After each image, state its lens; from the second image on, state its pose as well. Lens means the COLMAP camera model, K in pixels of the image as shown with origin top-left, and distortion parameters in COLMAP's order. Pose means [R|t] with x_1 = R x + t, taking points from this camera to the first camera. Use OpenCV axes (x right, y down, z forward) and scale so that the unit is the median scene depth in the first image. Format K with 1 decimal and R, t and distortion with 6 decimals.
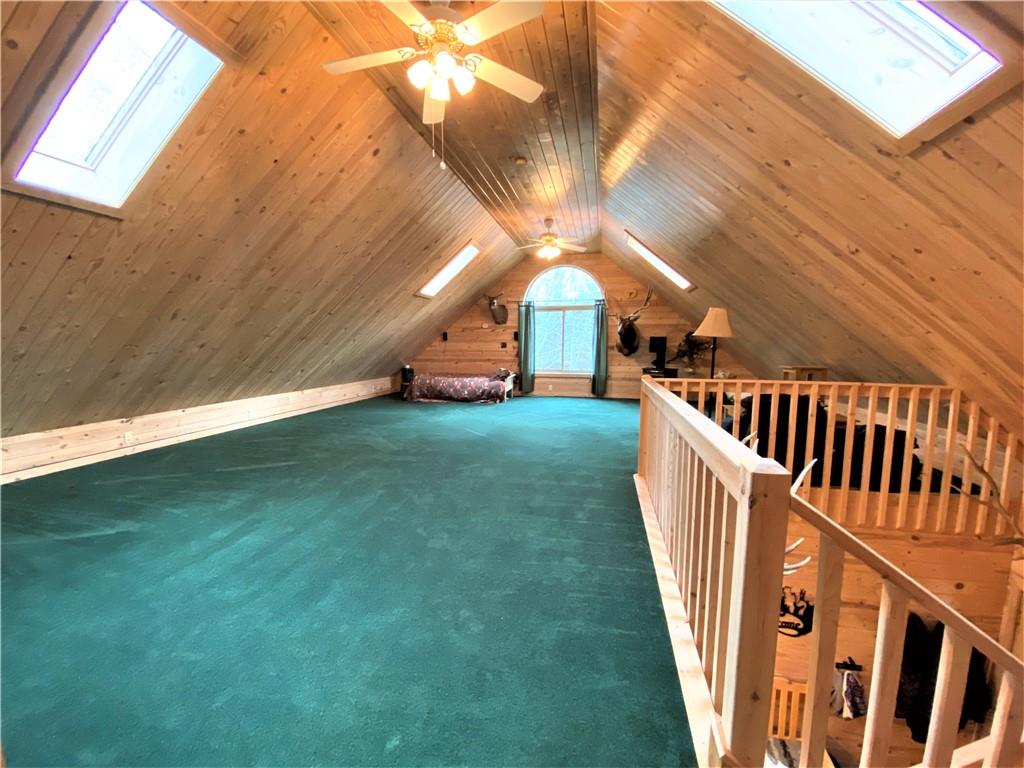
lens RADIAL K [[424.1, 0, 512.0], [0, 424.1, 384.0], [0, 0, 1]] dist [0.032703, -0.025091]
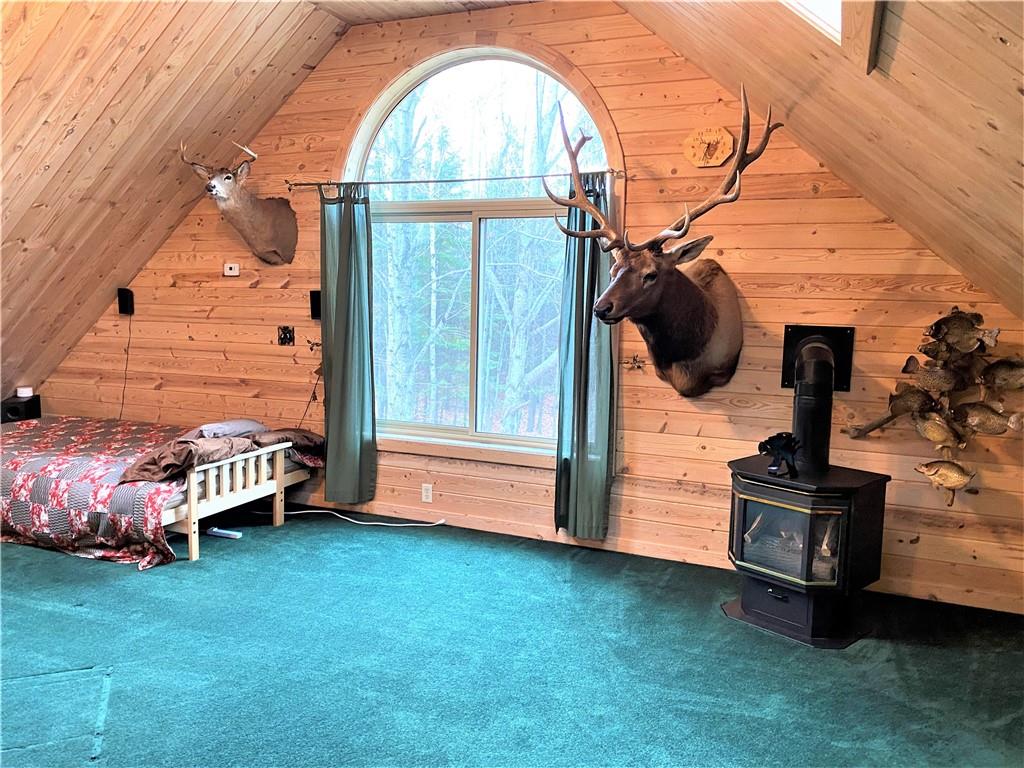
lens RADIAL K [[785.2, 0, 512.0], [0, 785.2, 384.0], [0, 0, 1]] dist [0.000696, 0.000980]
pose [[0.983565, 0.040100, -0.176047, 0.266177], [-0.037961, 0.999159, 0.015500, -0.082792], [0.176521, -0.008562, 0.984260, 0.560953]]
